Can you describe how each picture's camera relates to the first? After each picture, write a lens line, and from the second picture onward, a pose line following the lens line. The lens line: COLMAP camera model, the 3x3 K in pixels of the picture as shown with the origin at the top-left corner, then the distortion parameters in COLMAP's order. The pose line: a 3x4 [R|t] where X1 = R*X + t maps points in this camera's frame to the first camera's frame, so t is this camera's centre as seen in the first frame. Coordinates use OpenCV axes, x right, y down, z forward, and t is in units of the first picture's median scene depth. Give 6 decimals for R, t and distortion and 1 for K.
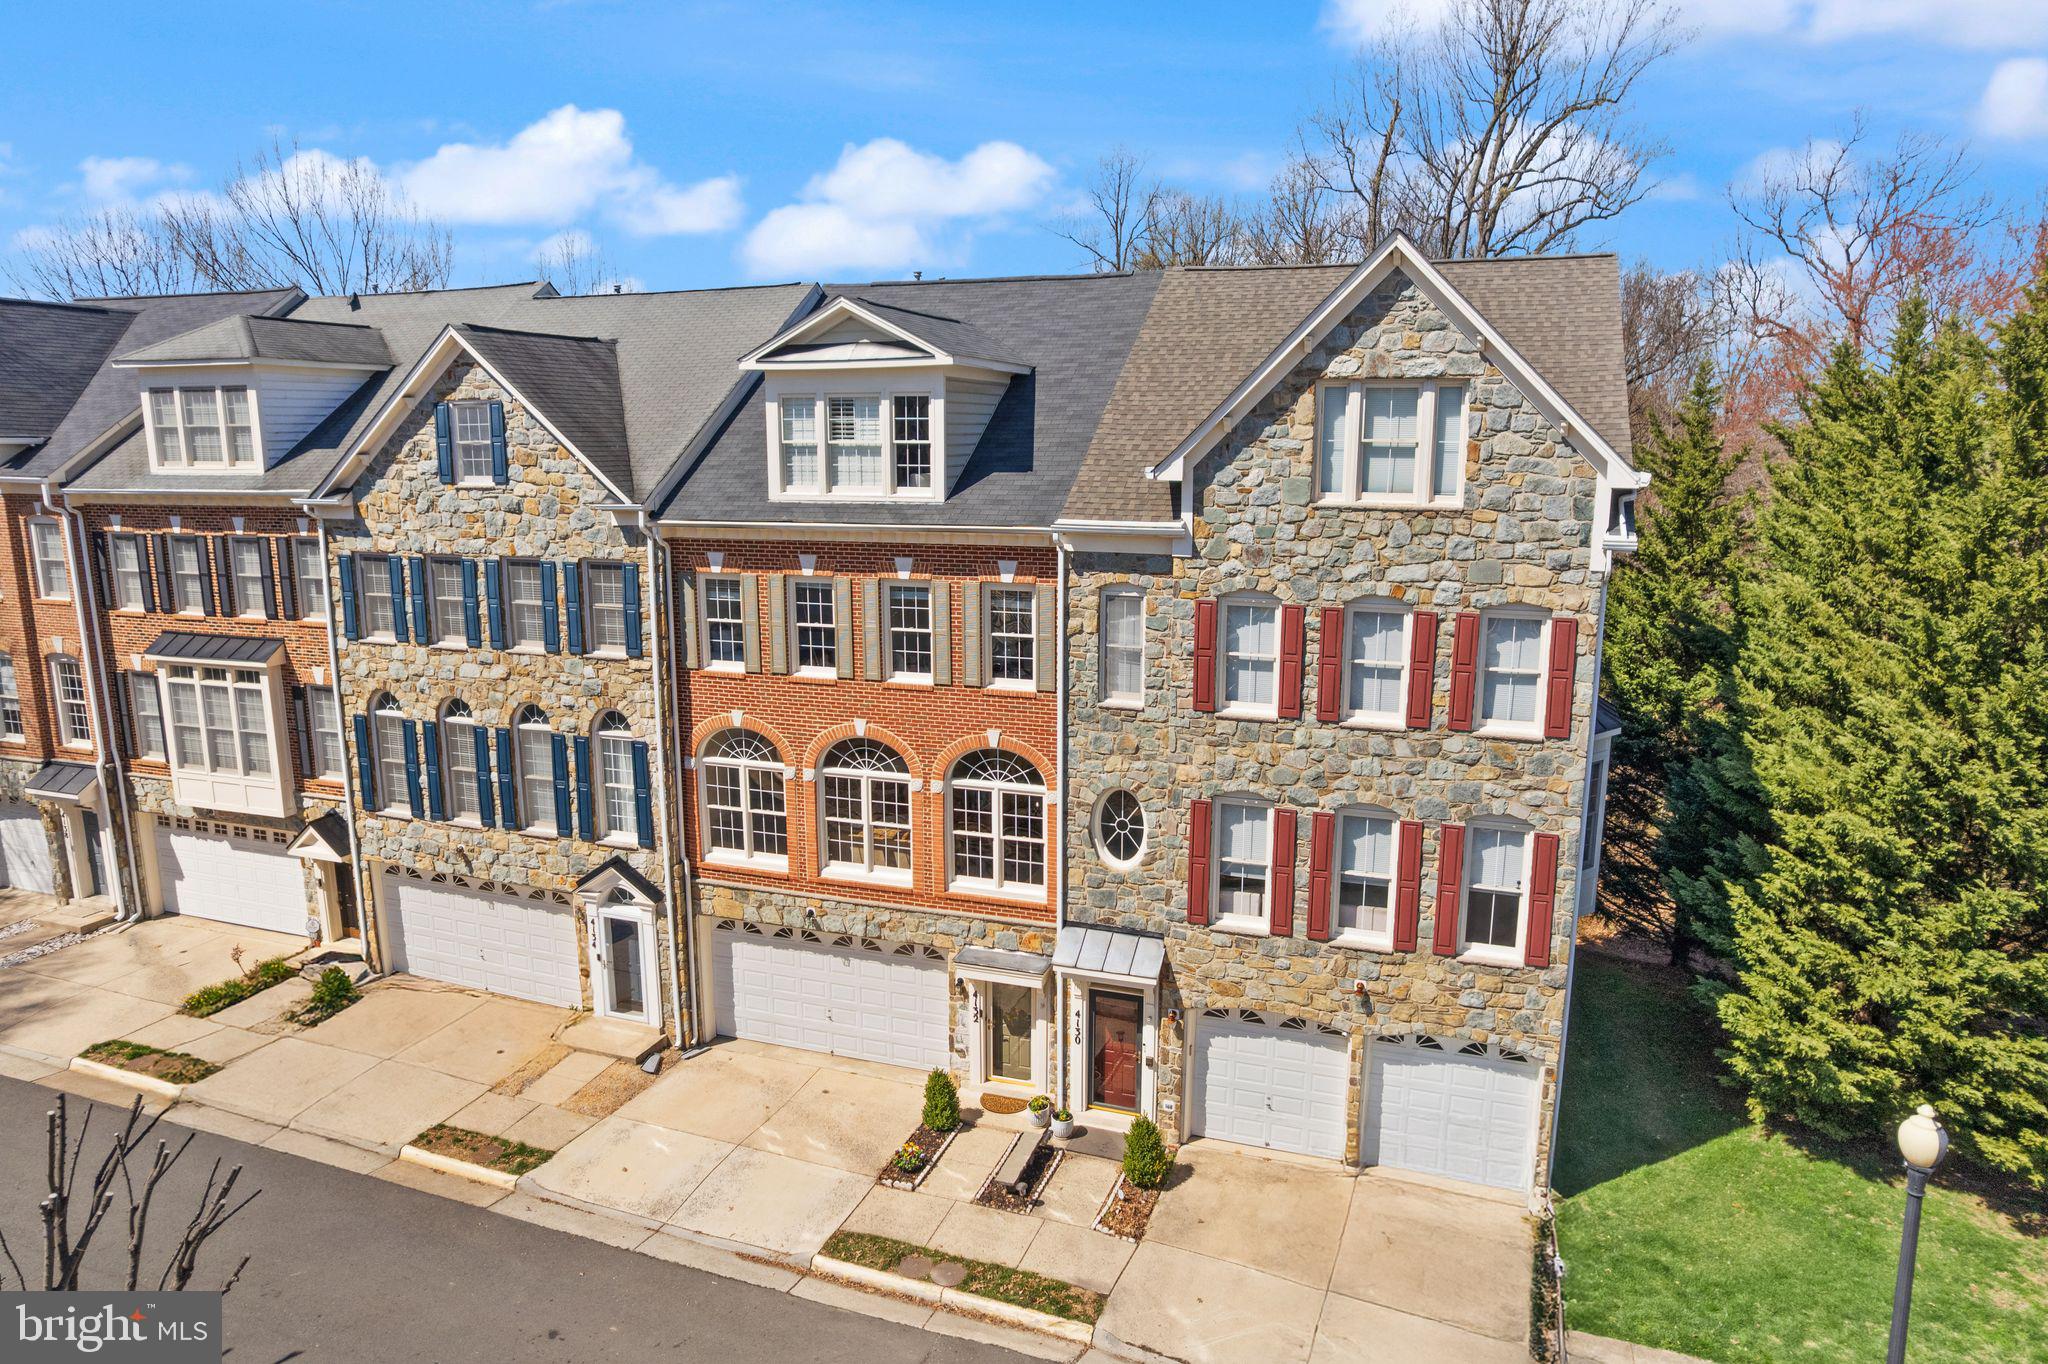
lens RADIAL K [[1294.6, 0, 1024.0], [0, 1294.6, 682.0], [0, 0, 1]] dist [-0.020388, -0.000828]
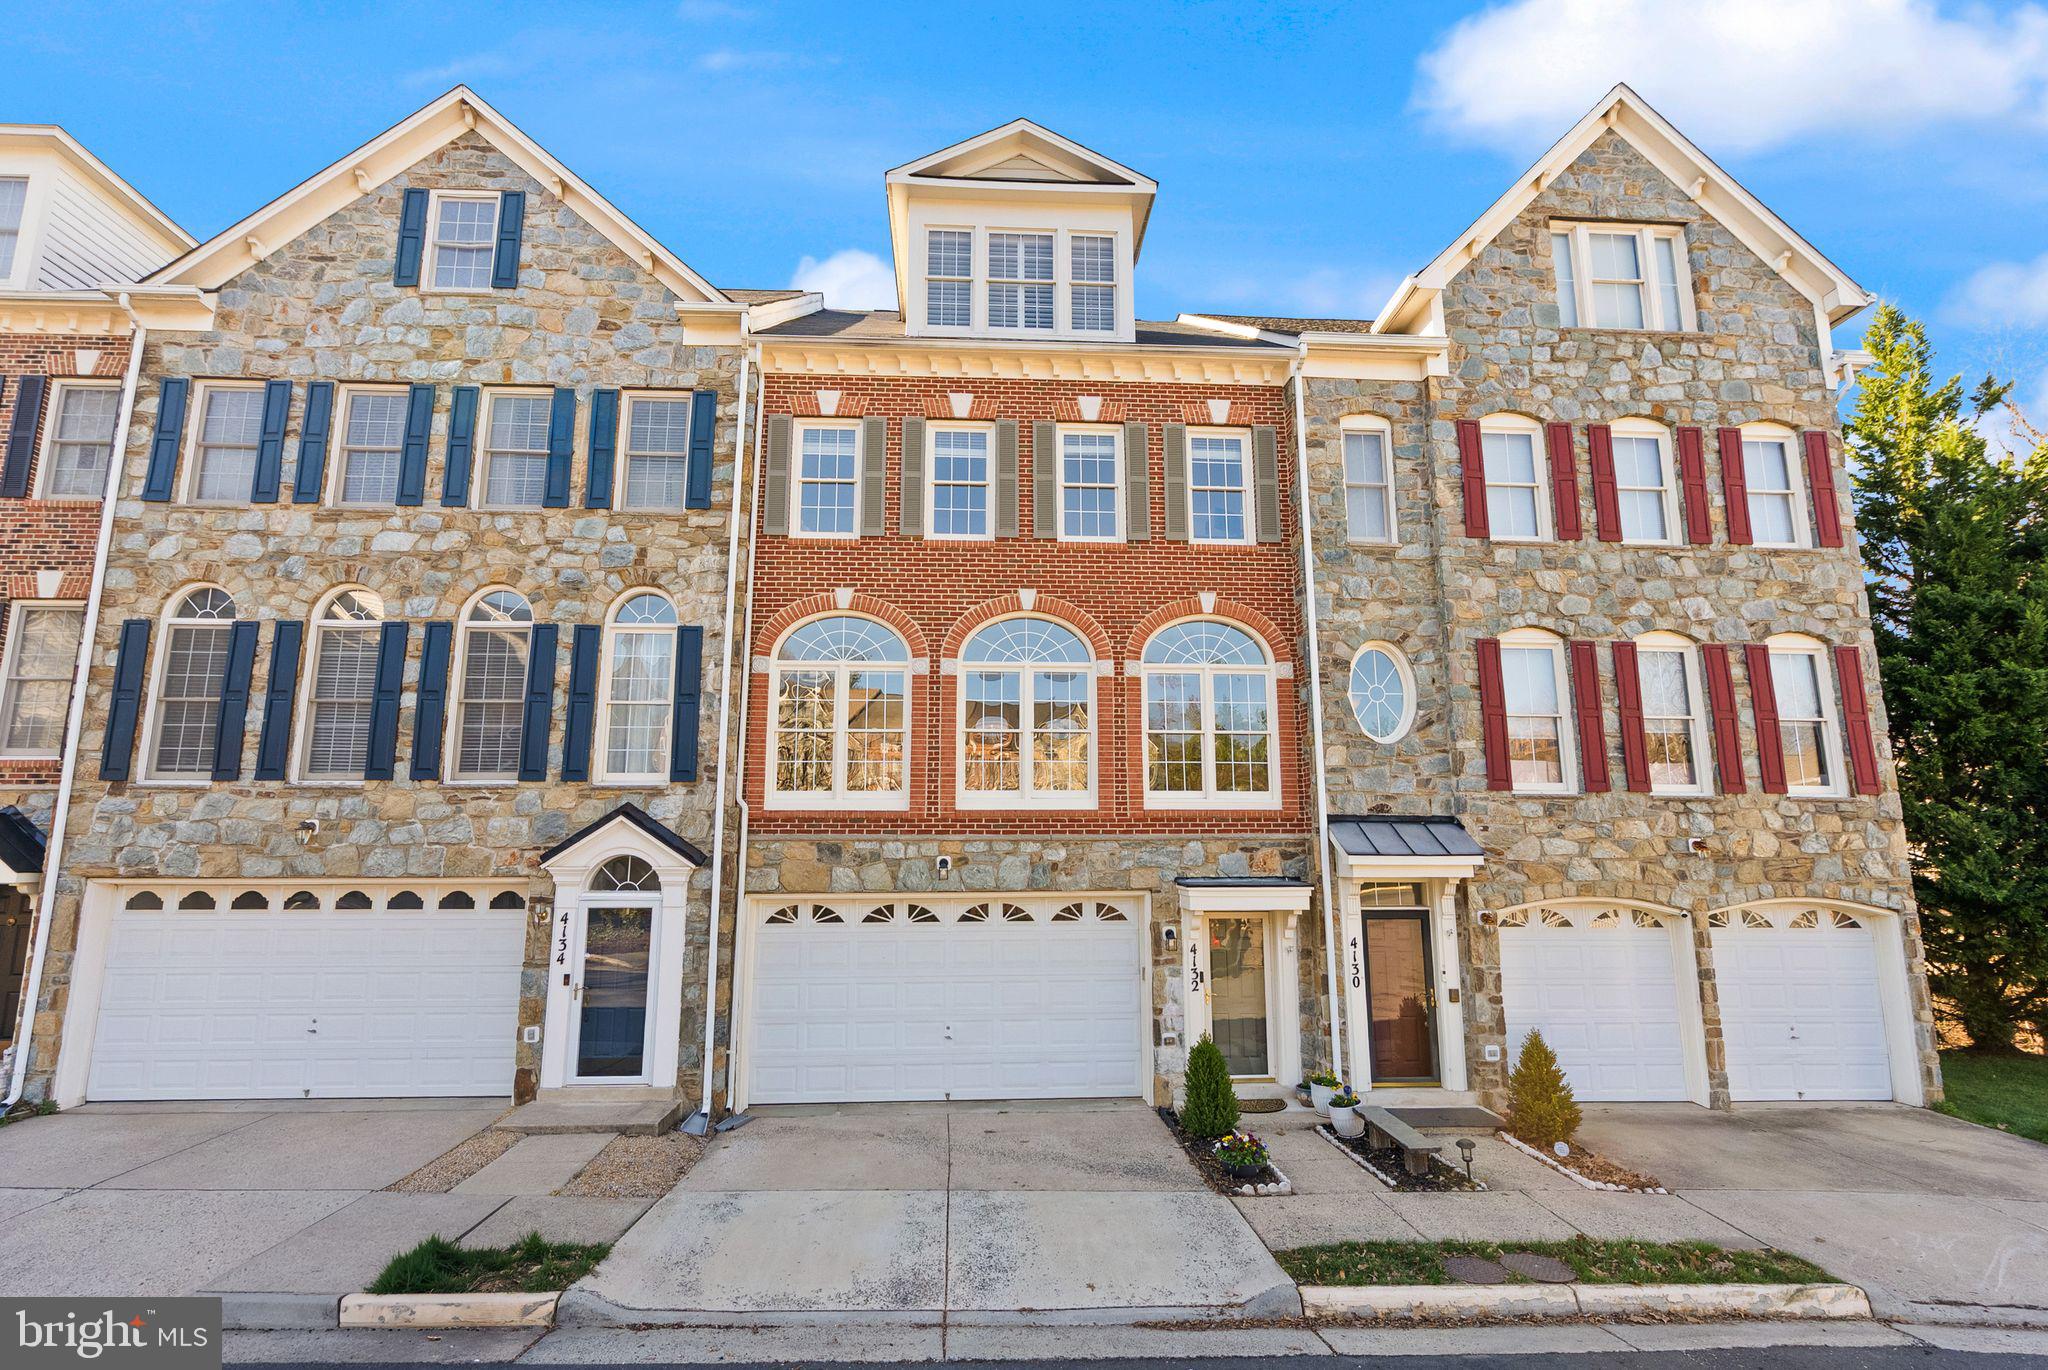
lens RADIAL K [[970.0, 0, 1020.4], [0, 970.0, 691.3], [0, 0, 1]] dist [-0.000504, -0.000005]
pose [[0.919443, 0.066660, 0.387531, -0.365836], [0.072631, 0.939779, -0.333975, 0.291948], [-0.386456, 0.335218, 0.859232, 0.536461]]
